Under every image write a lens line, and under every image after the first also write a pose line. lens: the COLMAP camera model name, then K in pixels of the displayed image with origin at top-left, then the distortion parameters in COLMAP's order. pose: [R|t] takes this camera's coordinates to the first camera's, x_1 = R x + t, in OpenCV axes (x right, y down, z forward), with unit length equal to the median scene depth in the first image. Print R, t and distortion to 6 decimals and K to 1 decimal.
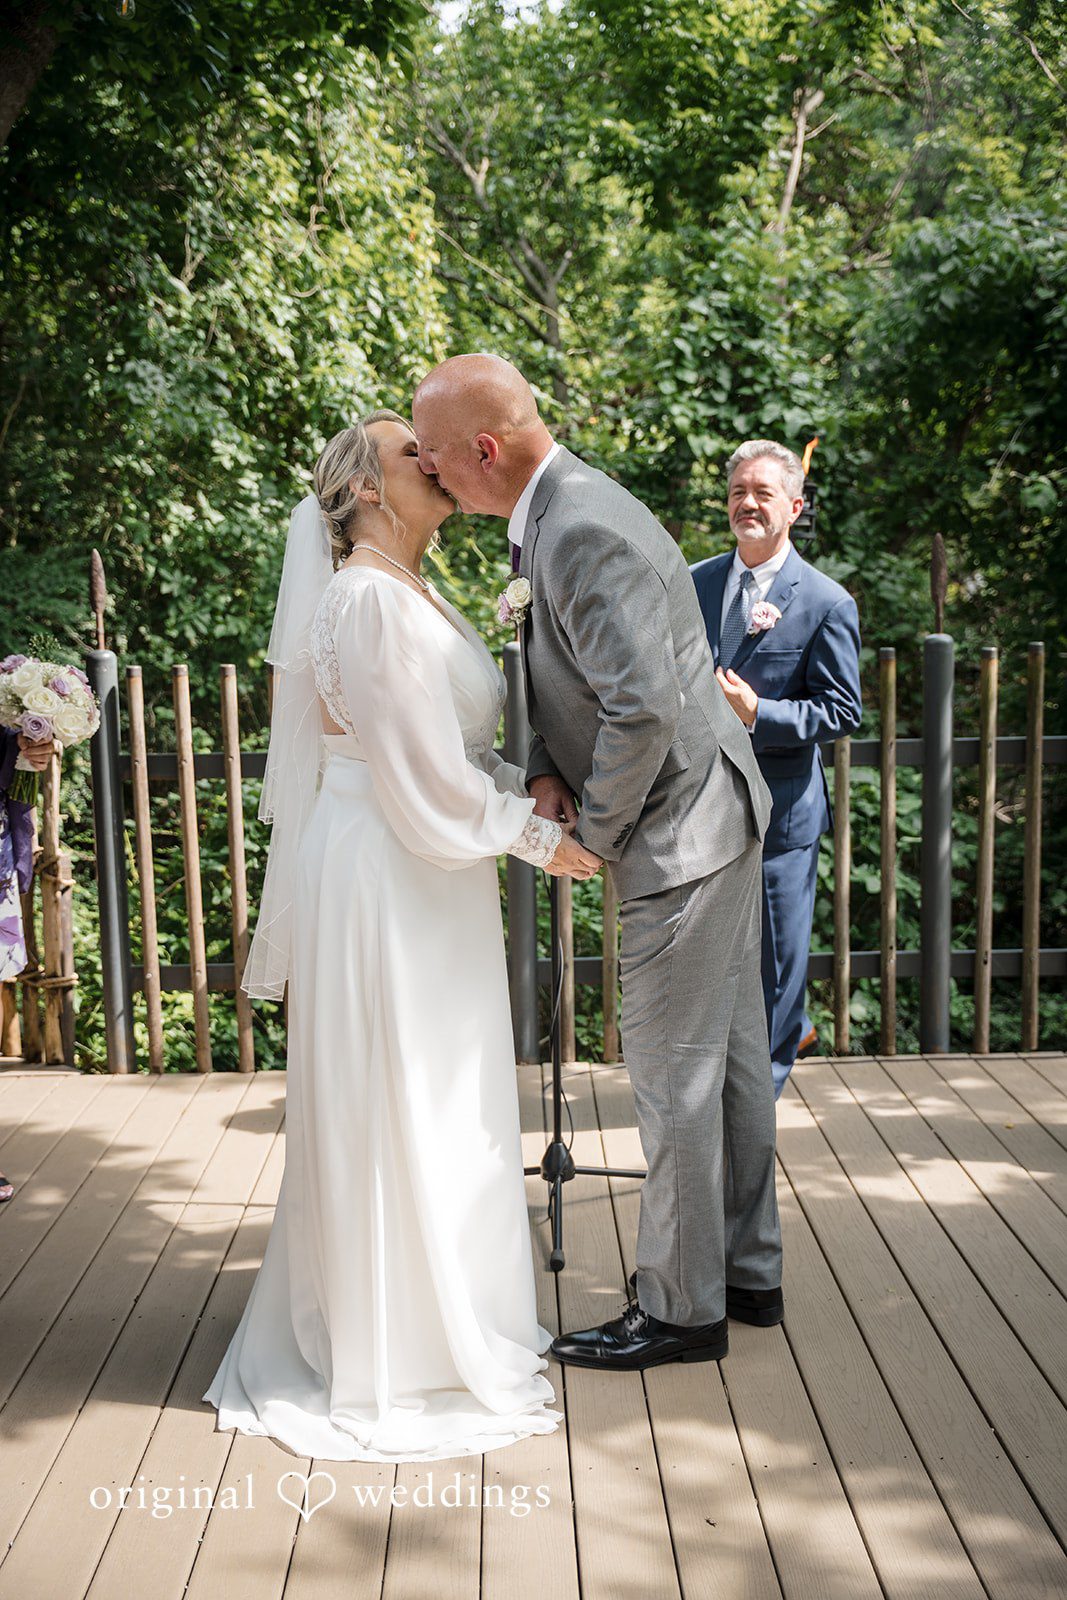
lens RADIAL K [[1537.7, 0, 571.7], [0, 1537.7, 796.6], [0, 0, 1]] dist [0.008769, 0.006336]
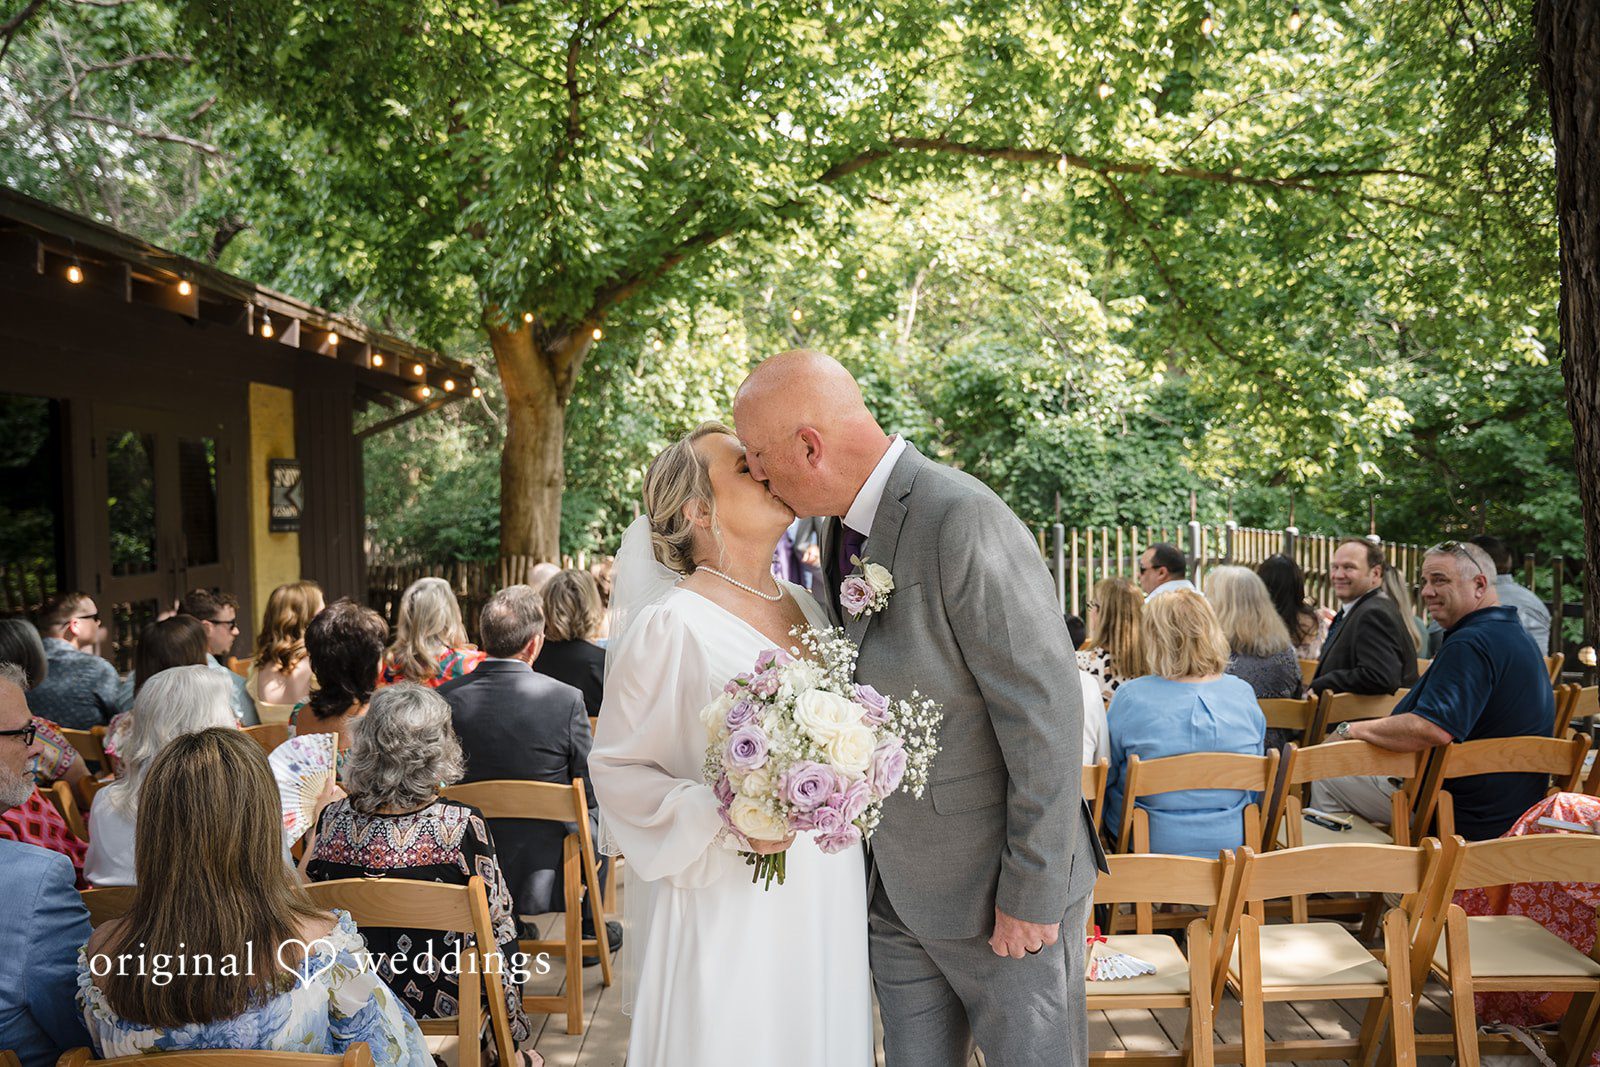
lens RADIAL K [[1459.1, 0, 800.0], [0, 1459.1, 533.5], [0, 0, 1]] dist [-0.116247, 0.215160]
pose [[0.999089, -0.003345, -0.042539, 0.081653], [-0.000693, 0.995519, -0.094559, 0.105324], [0.042665, 0.094503, 0.994610, -1.119782]]
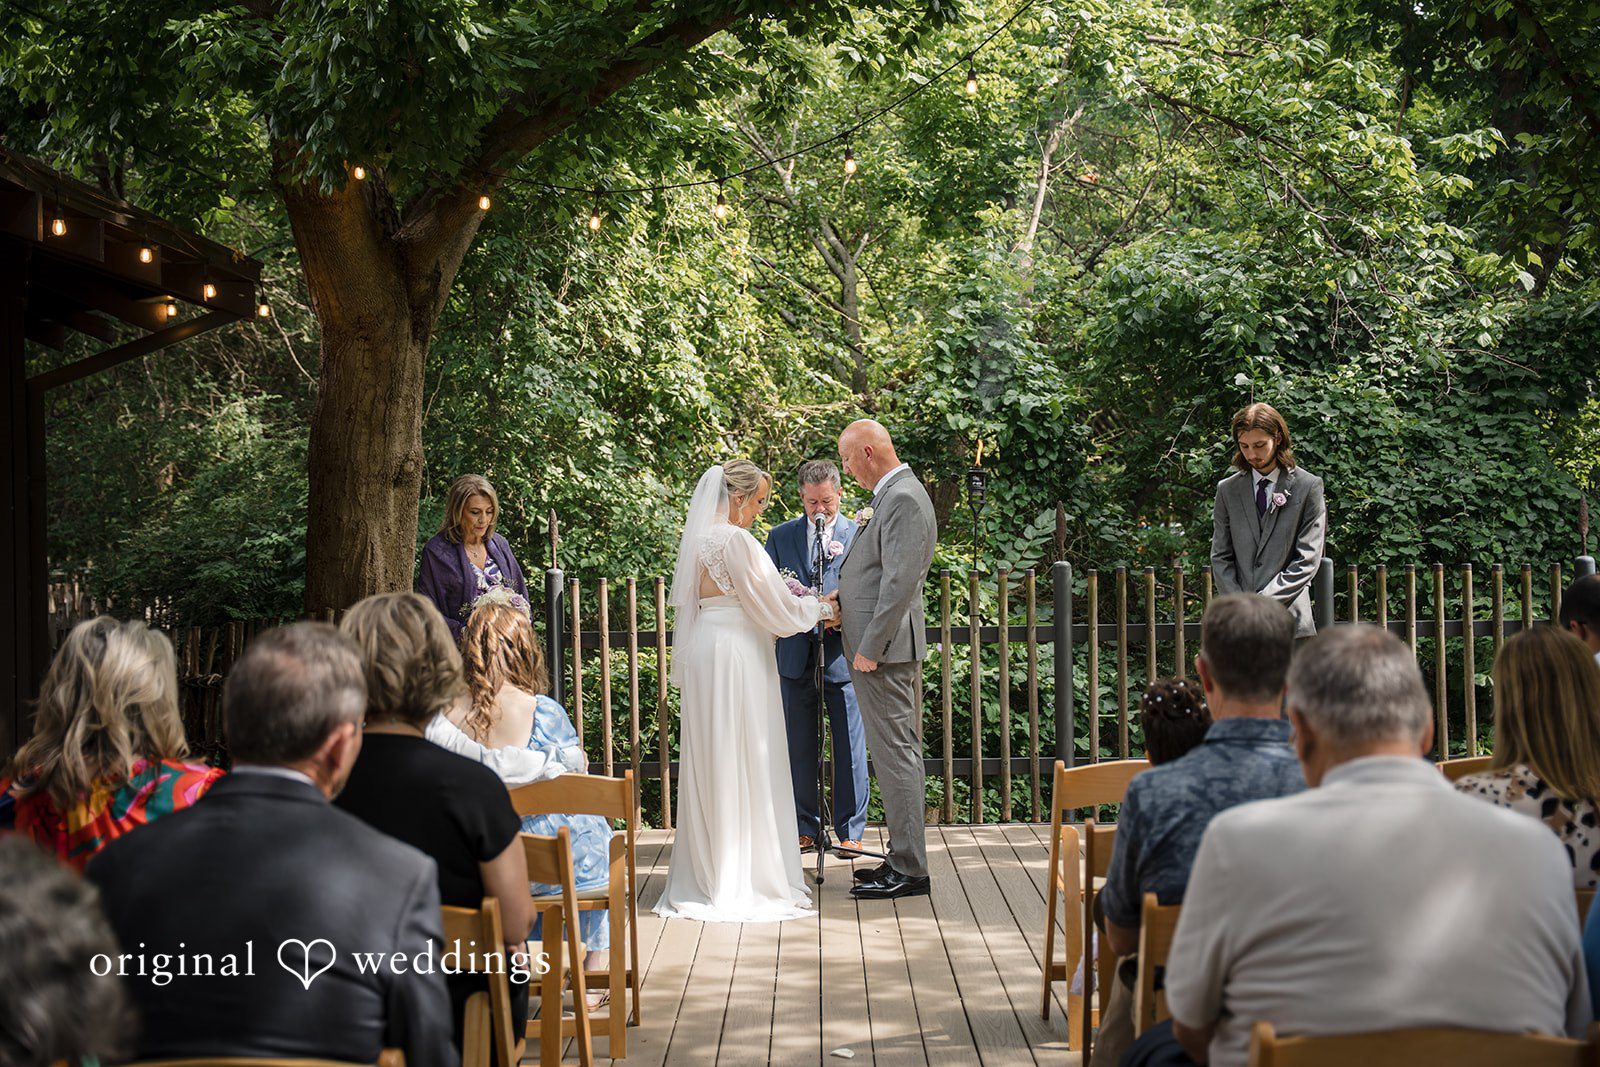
lens RADIAL K [[2271.2, 0, 800.0], [0, 2271.2, 533.5], [0, 0, 1]] dist [0.189206, 0.050388]
pose [[0.998686, 0.003486, -0.051130, 0.050900], [-0.010170, 0.991322, -0.131063, 0.114713], [0.050230, 0.131410, 0.990055, -0.873065]]
